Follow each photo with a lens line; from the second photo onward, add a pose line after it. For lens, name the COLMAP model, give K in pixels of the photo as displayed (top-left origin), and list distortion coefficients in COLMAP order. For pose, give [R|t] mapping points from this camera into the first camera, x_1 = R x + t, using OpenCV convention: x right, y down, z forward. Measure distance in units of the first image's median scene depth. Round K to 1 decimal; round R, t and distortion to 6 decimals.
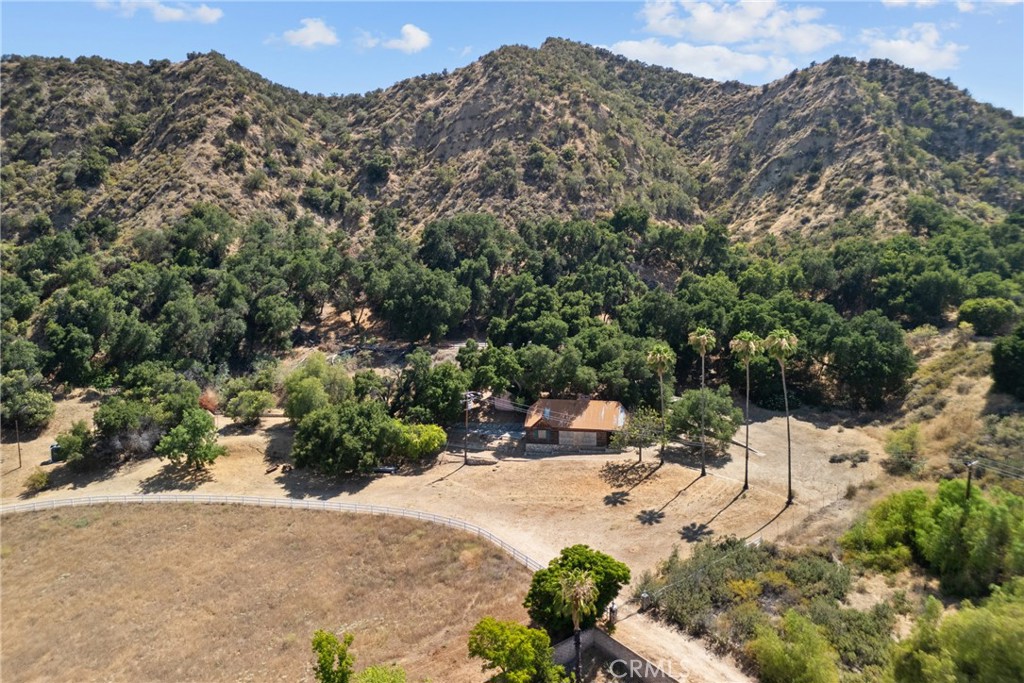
lens RADIAL K [[754.5, 0, 512.0], [0, 754.5, 341.5], [0, 0, 1]] dist [0.082422, -0.058707]
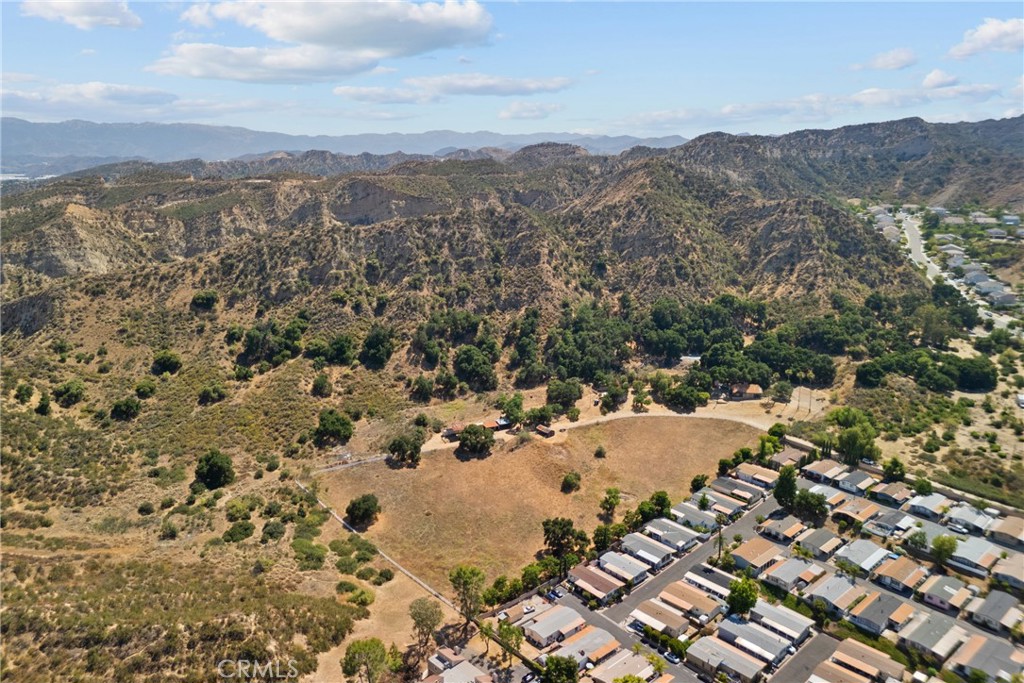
lens RADIAL K [[754.5, 0, 512.0], [0, 754.5, 341.5], [0, 0, 1]] dist [0.082422, -0.058707]
pose [[0.992496, -0.024305, 0.119835, -0.768872], [0.007884, 0.990727, 0.135637, -0.330781], [-0.122021, -0.133674, 0.983485, -1.263467]]
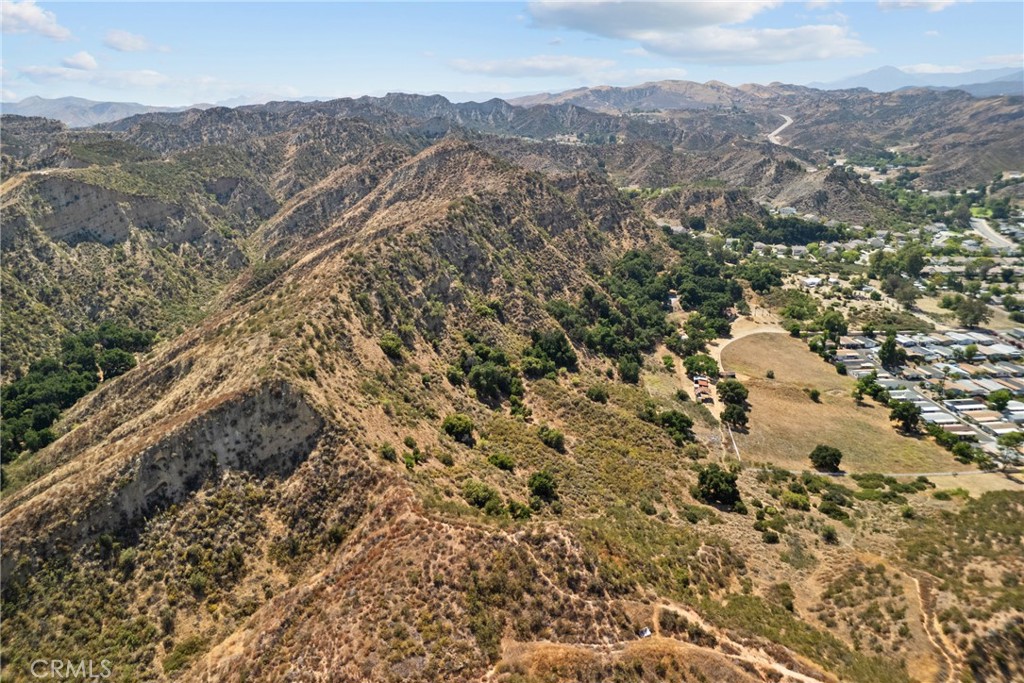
lens RADIAL K [[754.5, 0, 512.0], [0, 754.5, 341.5], [0, 0, 1]] dist [0.082422, -0.058707]
pose [[0.475234, -0.240461, 0.846363, -2.508805], [0.106806, 0.970583, 0.215781, -0.480422], [-0.873353, -0.012150, 0.486937, -0.047901]]
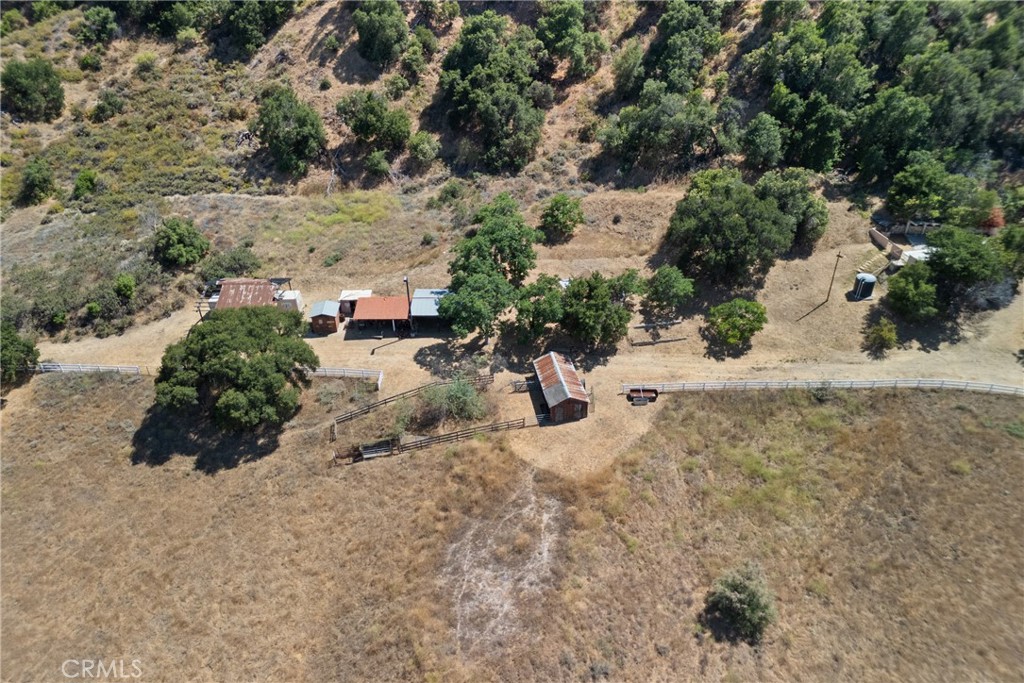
lens RADIAL K [[754.5, 0, 512.0], [0, 754.5, 341.5], [0, 0, 1]] dist [0.082422, -0.058707]
pose [[0.943050, 0.173535, -0.283800, -0.394568], [-0.027893, 0.891393, 0.452372, -0.093259], [0.331480, -0.418694, 0.845468, 0.089596]]
